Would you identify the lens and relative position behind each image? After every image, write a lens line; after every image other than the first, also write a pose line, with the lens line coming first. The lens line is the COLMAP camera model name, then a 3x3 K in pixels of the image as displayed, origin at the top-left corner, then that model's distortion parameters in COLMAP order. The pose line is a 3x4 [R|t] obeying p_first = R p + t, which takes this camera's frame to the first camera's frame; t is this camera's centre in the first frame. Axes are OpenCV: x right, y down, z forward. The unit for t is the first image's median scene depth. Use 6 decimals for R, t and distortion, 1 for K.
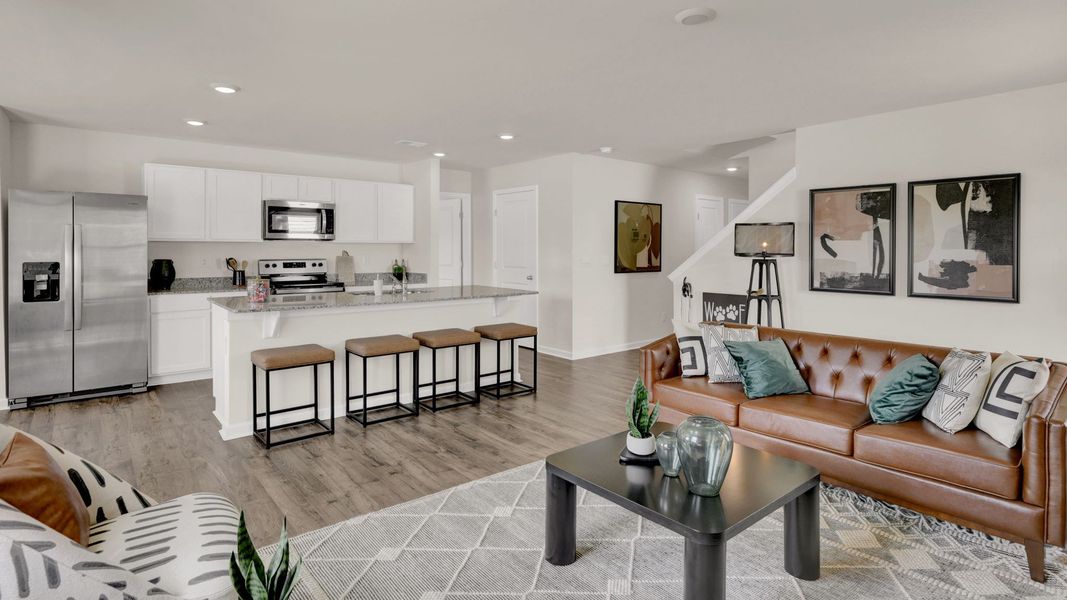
lens RADIAL K [[538.7, 0, 528.1], [0, 538.7, 251.5], [0, 0, 1]] dist [-0.000507, 0.000151]
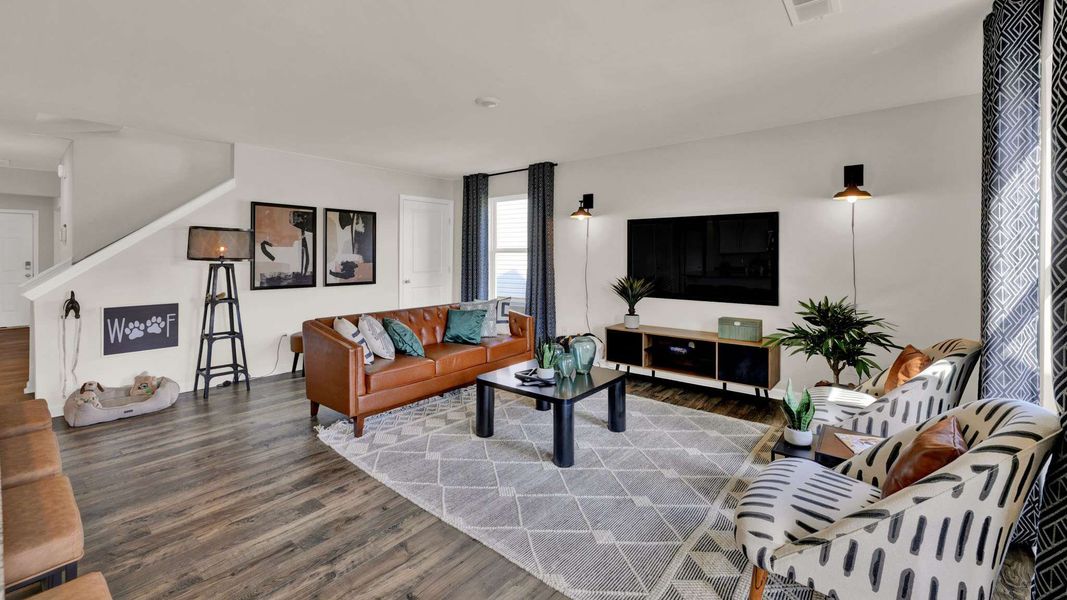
lens RADIAL K [[441.5, 0, 528.3], [0, 441.5, 253.6], [0, 0, 1]] dist [0.000073, 0.000188]
pose [[-0.194938, 0.003258, 0.980810, -0.532206], [0.004729, 0.999986, -0.002382, 0.000414], [-0.980804, 0.004174, -0.194951, 0.635090]]
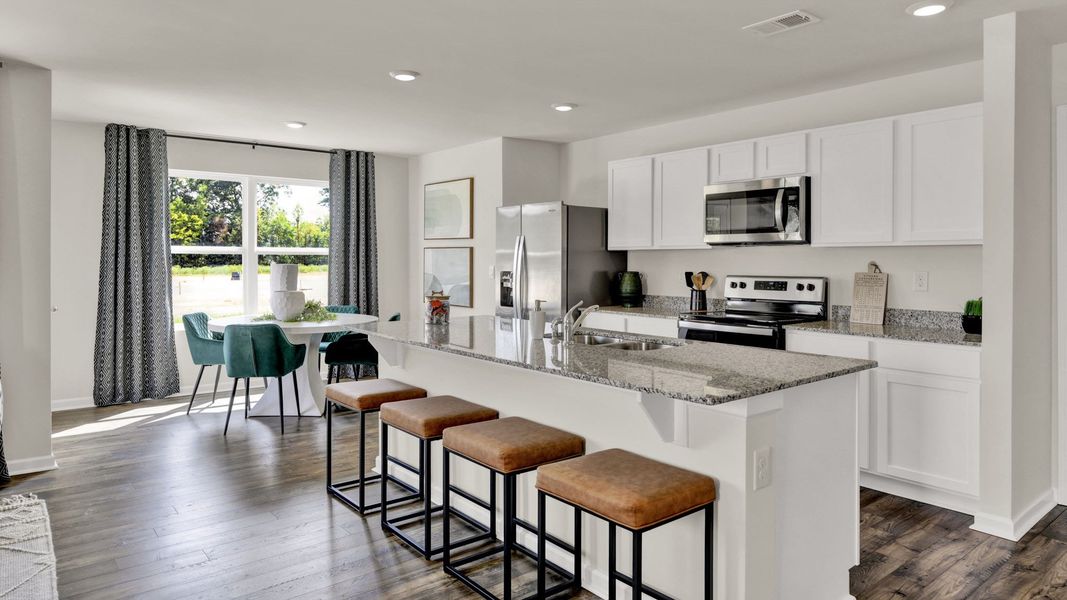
lens RADIAL K [[655.0, 0, 532.8], [0, 655.0, 268.3], [0, 0, 1]] dist [-0.000817, 0.000165]
pose [[-0.006415, 0.010473, -0.999925, 0.409264], [-0.008383, 0.999909, 0.010527, -0.000037], [0.999944, 0.008450, -0.006327, 0.981974]]
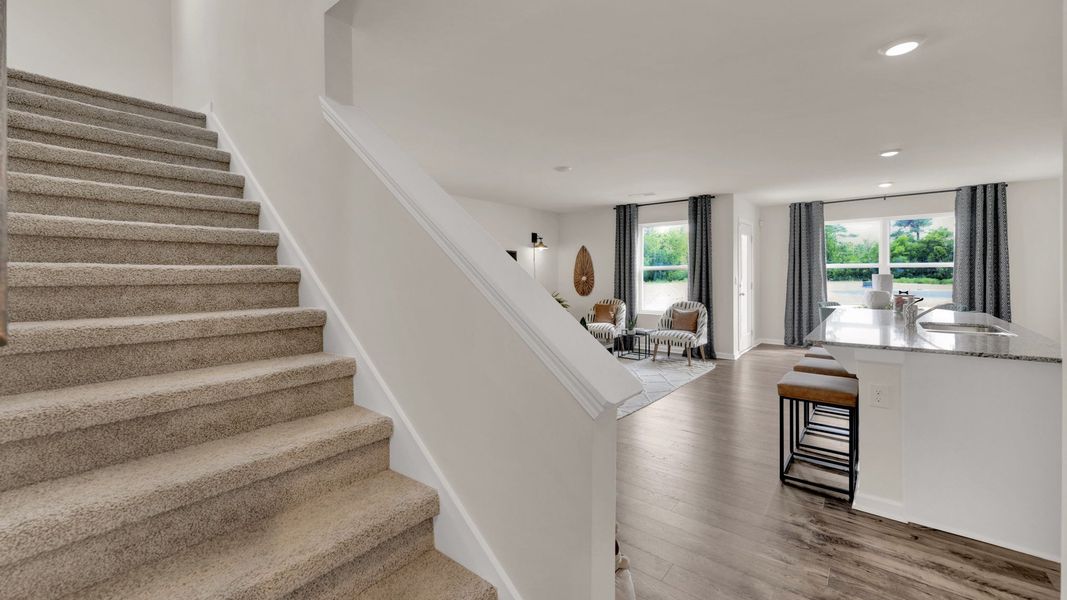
lens RADIAL K [[424.8, 0, 527.1], [0, 424.8, 277.6], [0, 0, 1]] dist [0.001237, 0.000192]
pose [[-0.981912, 0.007772, -0.189179, 0.447875], [0.005270, 0.999892, 0.013723, -0.003326], [0.189266, 0.012478, -0.981847, 1.530625]]
